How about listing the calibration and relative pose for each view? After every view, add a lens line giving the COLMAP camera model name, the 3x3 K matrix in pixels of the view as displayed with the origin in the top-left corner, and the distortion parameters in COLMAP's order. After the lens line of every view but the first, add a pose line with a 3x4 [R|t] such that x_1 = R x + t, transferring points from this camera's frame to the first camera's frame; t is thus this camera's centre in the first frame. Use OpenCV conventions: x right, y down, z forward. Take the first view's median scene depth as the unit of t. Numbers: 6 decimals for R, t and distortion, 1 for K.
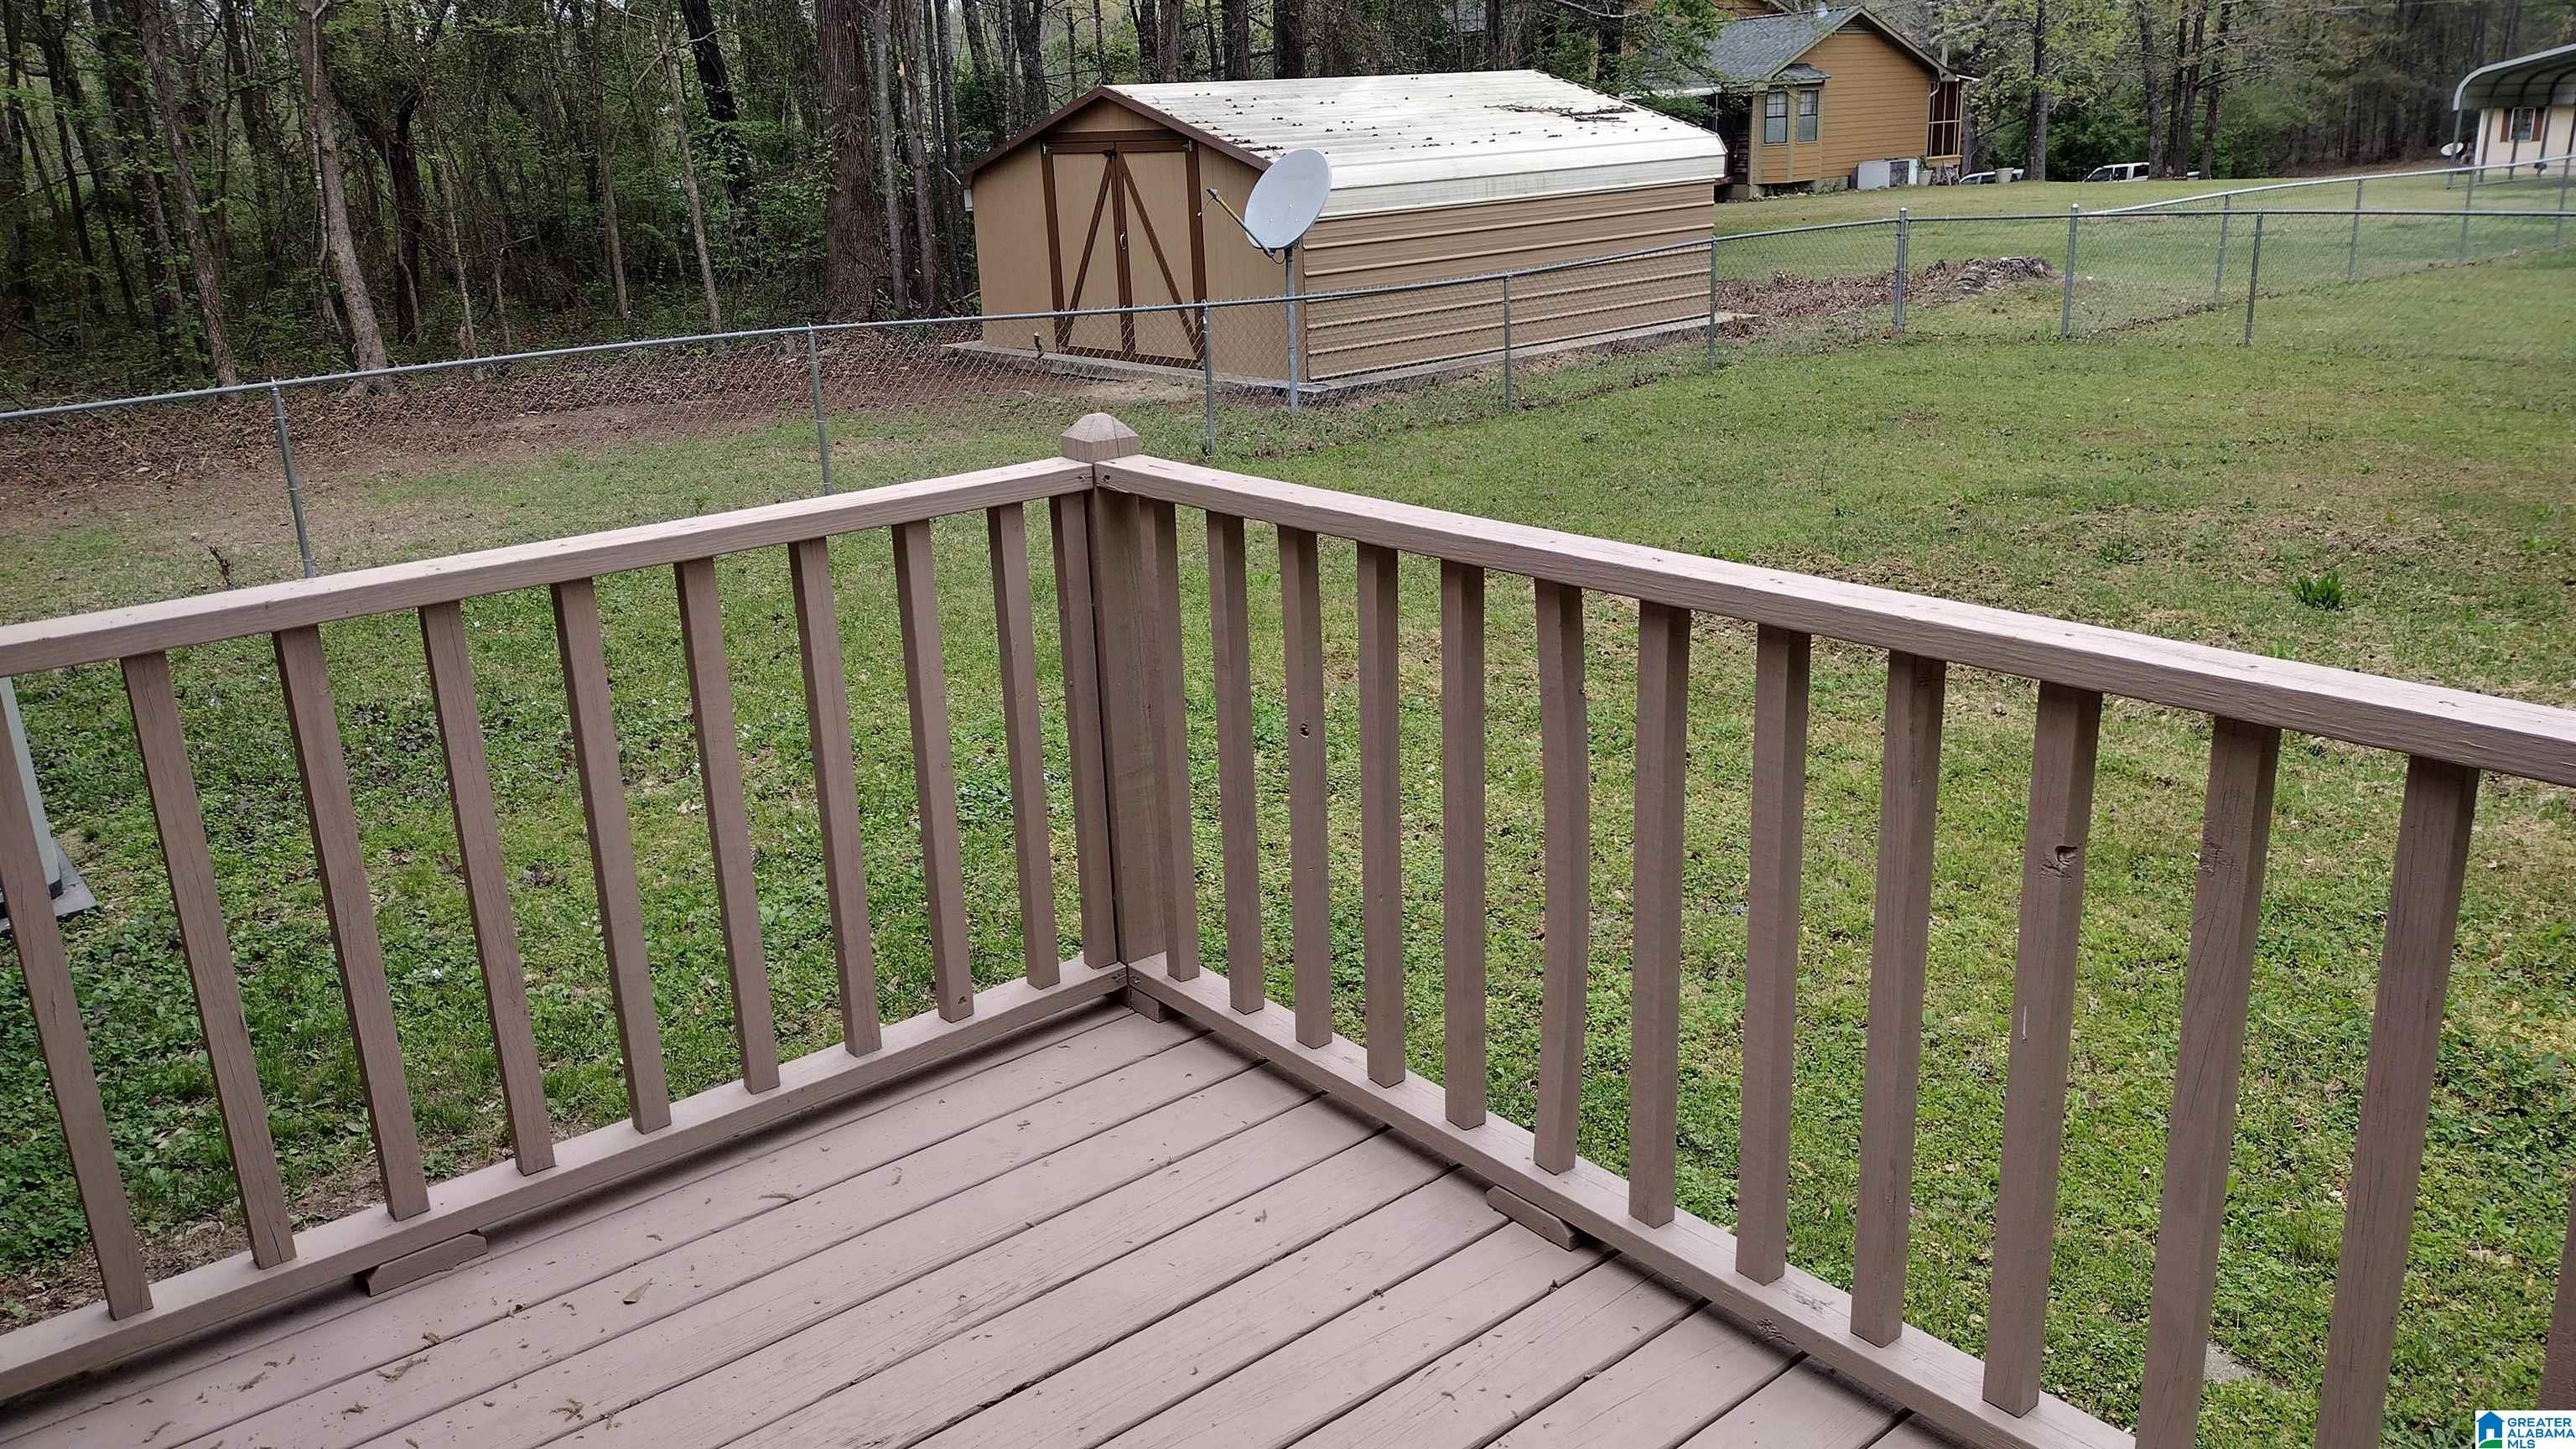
lens RADIAL K [[1935.2, 0, 1303.3], [0, 1935.2, 709.4], [0, 0, 1]] dist [0.100277, -0.144980]
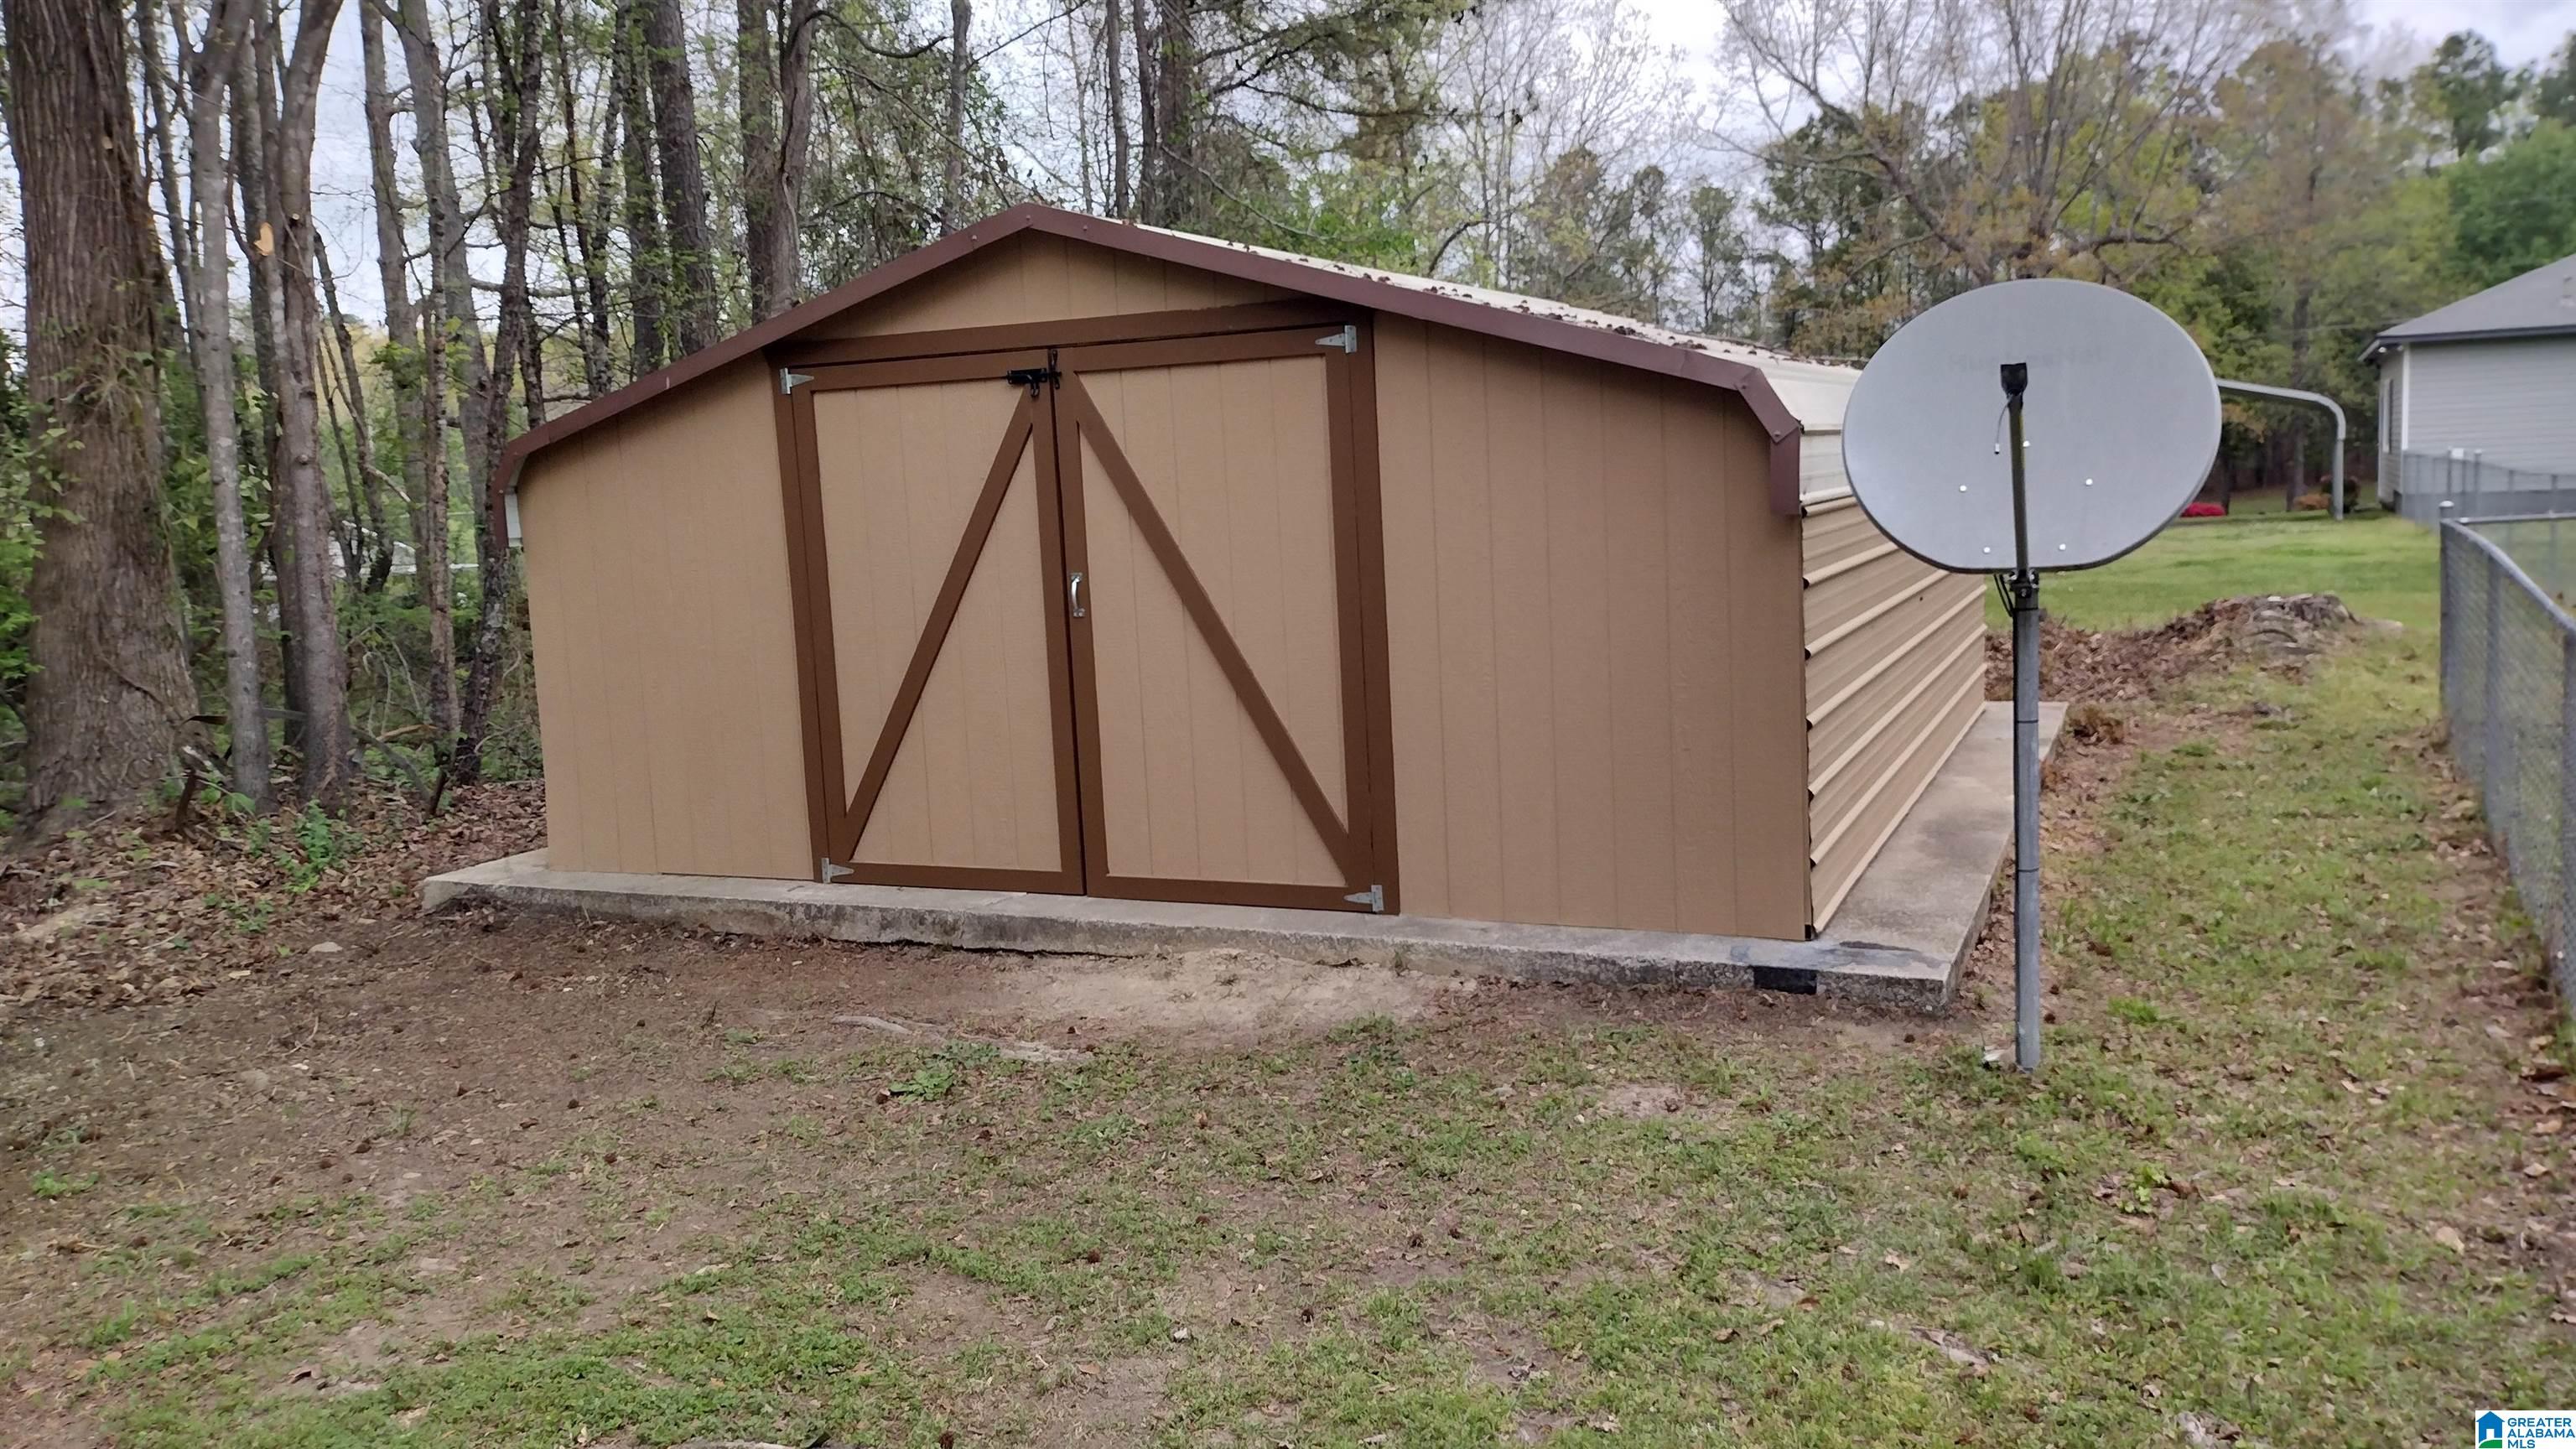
lens RADIAL K [[1935.2, 0, 1303.3], [0, 1935.2, 709.4], [0, 0, 1]] dist [0.100277, -0.144980]
pose [[0.910807, -0.062337, 0.408098, -0.204851], [0.136229, 0.978545, -0.154567, -0.149467], [-0.389707, 0.196375, 0.899758, 0.626020]]
